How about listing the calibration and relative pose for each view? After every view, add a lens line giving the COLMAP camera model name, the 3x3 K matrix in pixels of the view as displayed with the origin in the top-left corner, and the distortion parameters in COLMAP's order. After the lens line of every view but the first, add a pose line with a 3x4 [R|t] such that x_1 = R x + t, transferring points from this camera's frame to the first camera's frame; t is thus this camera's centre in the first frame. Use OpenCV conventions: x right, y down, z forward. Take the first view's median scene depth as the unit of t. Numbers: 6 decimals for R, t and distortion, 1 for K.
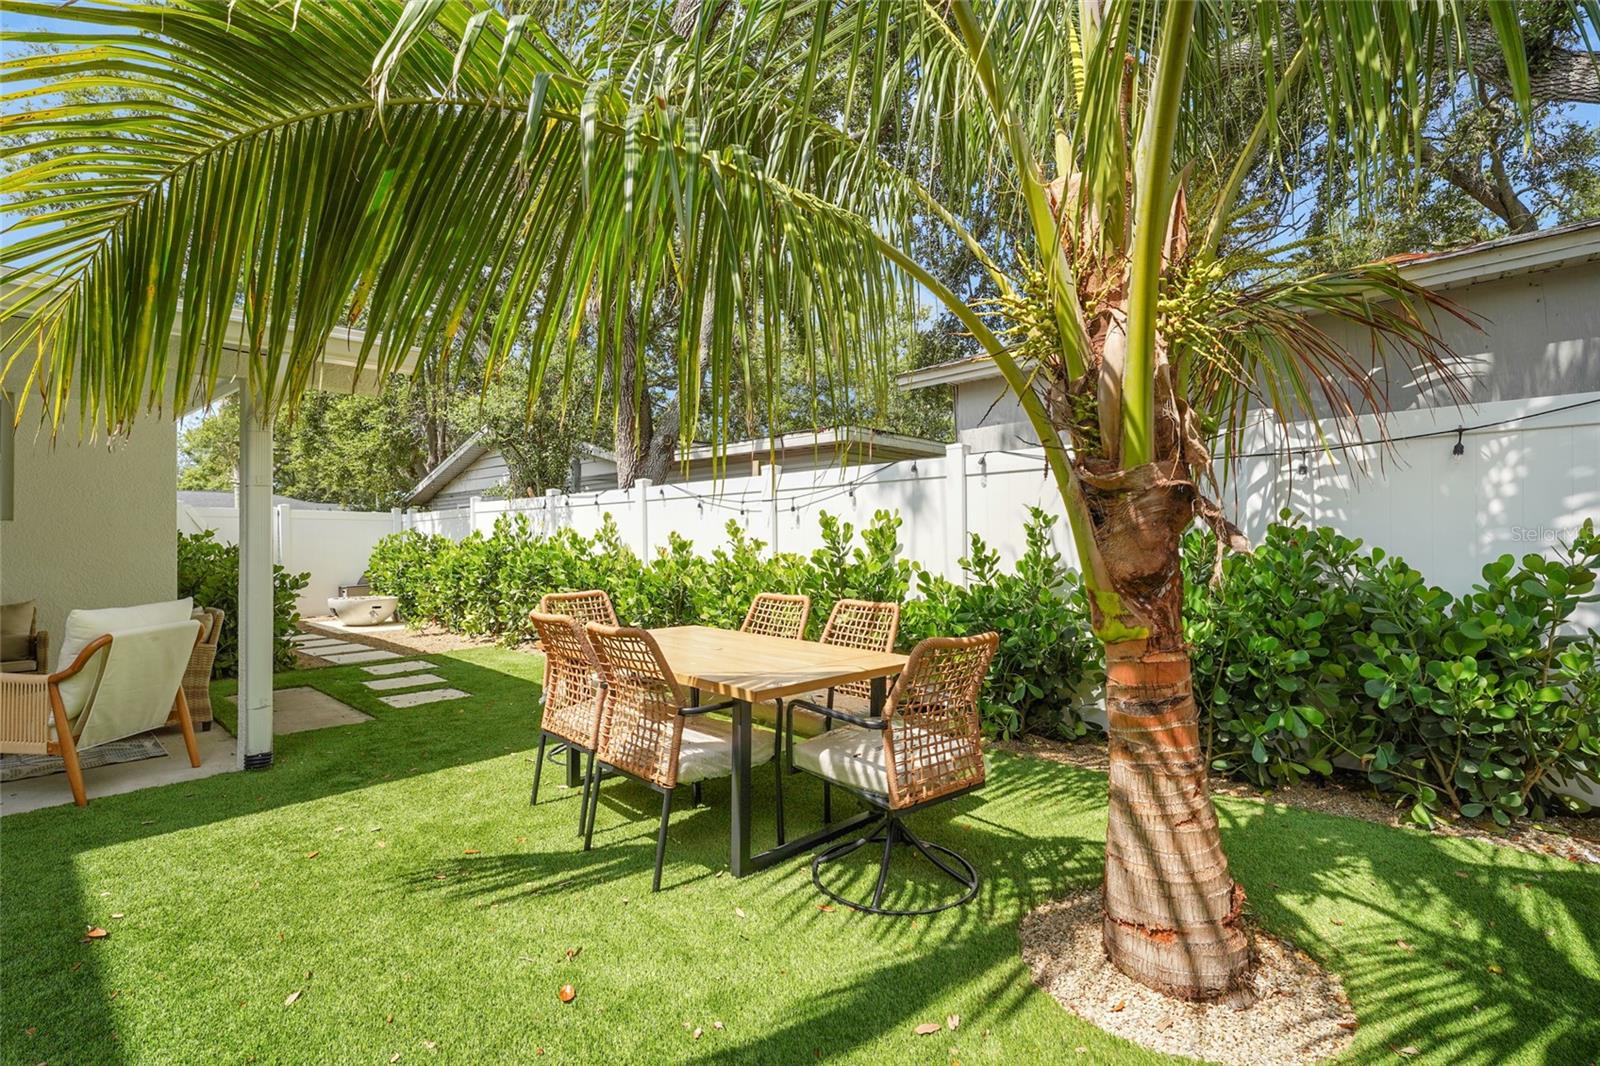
lens RADIAL K [[707.7, 0, 800.0], [0, 707.7, 533.0], [0, 0, 1]] dist [0.001586, 0.000262]
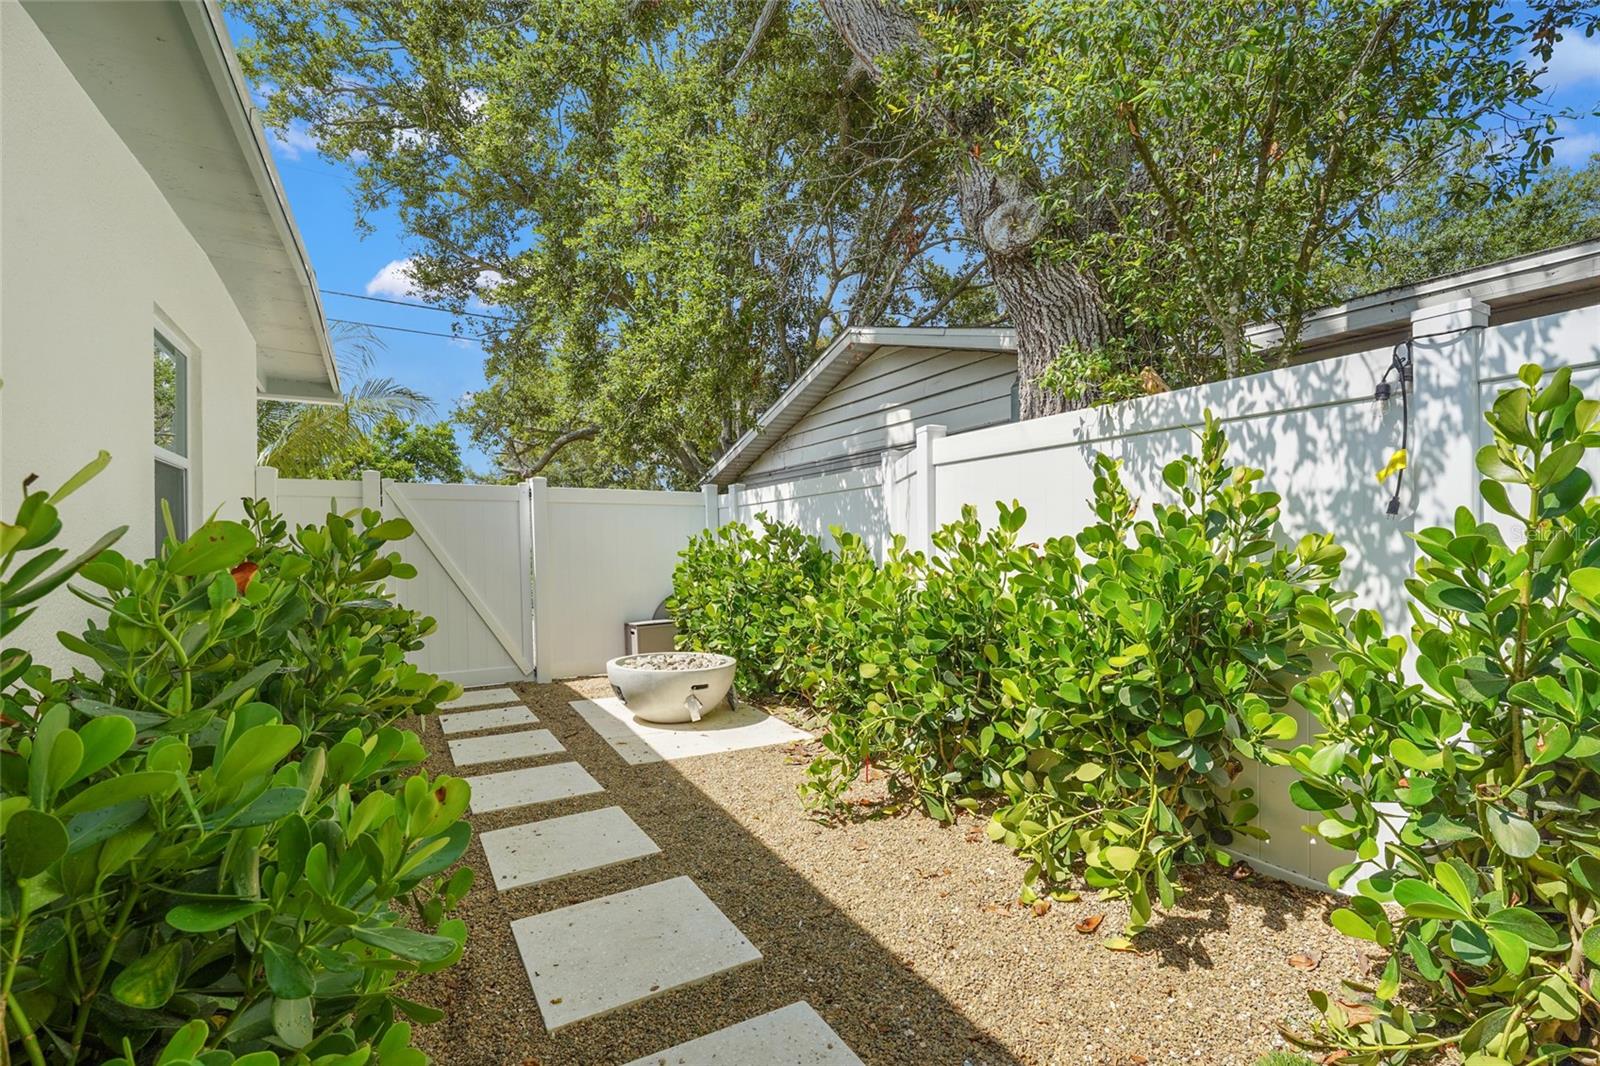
lens RADIAL K [[711.8, 0, 798.0], [0, 711.8, 536.2], [0, 0, 1]] dist [0.000914, 0.000126]
pose [[0.945651, -0.001715, -0.325179, -1.288892], [0.002767, 0.999992, 0.002775, 0.026264], [0.325171, -0.003524, 0.945649, 1.958001]]
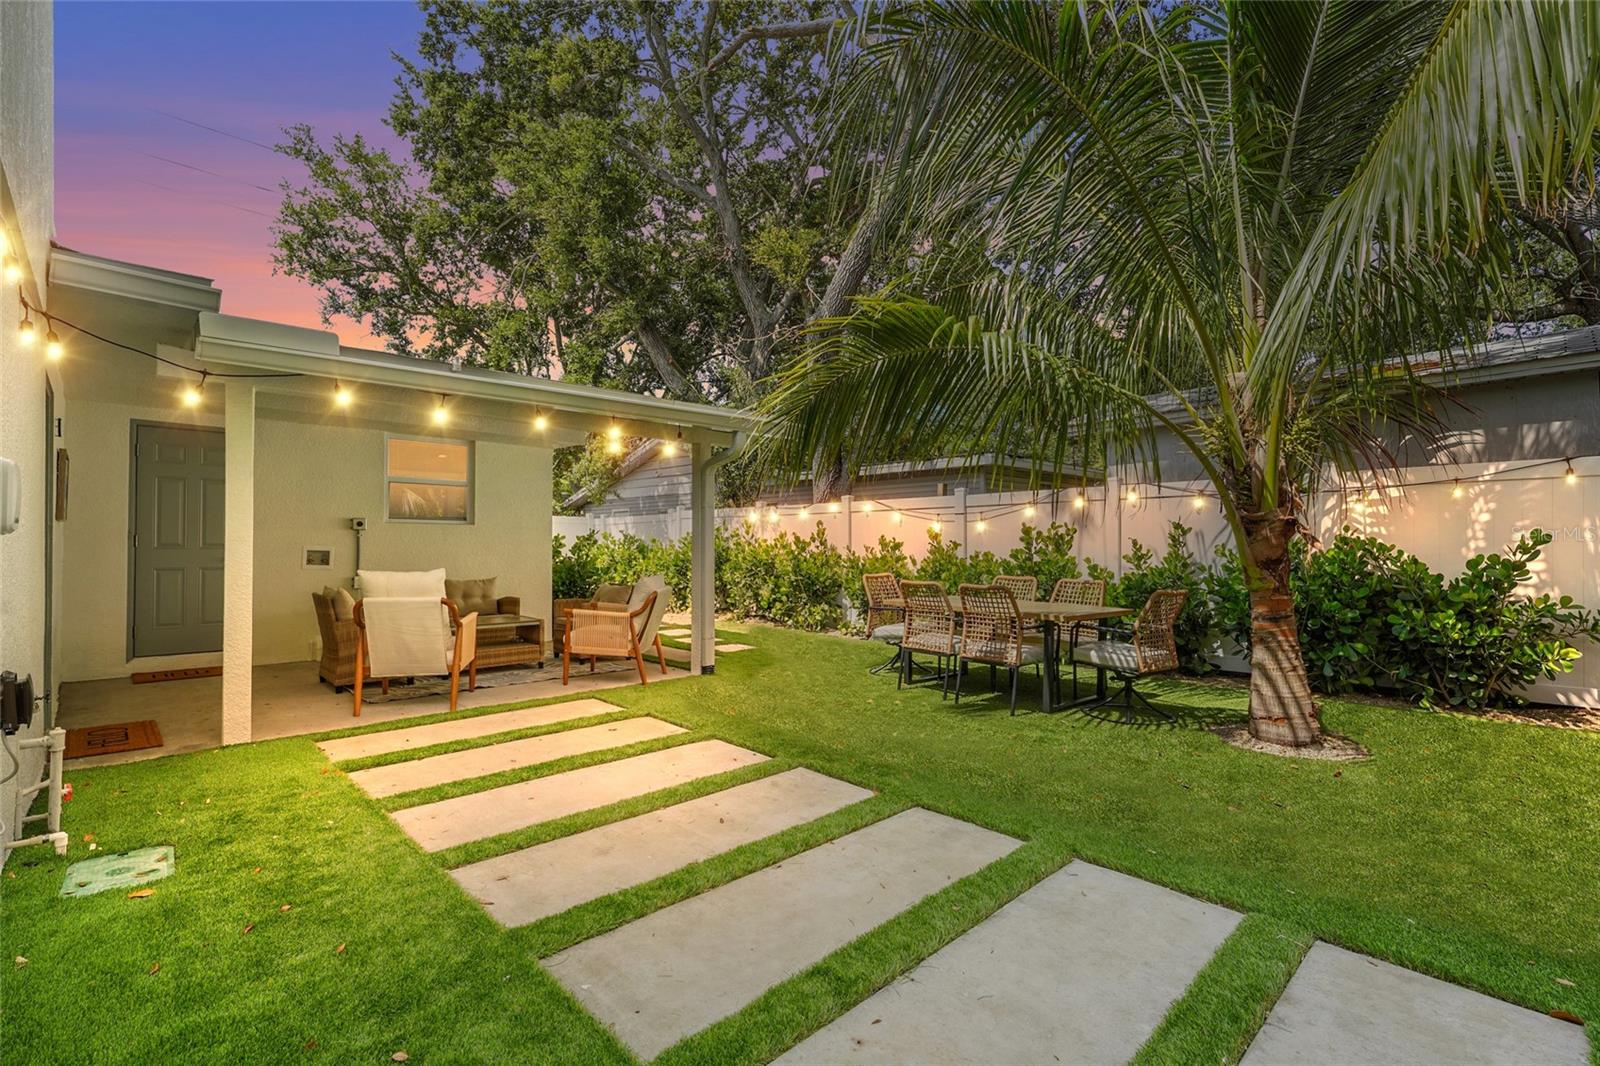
lens RADIAL K [[711.8, 0, 798.0], [0, 711.8, 536.2], [0, 0, 1]] dist [0.000914, 0.000126]
pose [[0.997338, 0.009645, -0.072282, -0.504603], [-0.009646, 0.999953, 0.000338, 0.001350], [0.072282, 0.000360, 0.997384, -0.805255]]
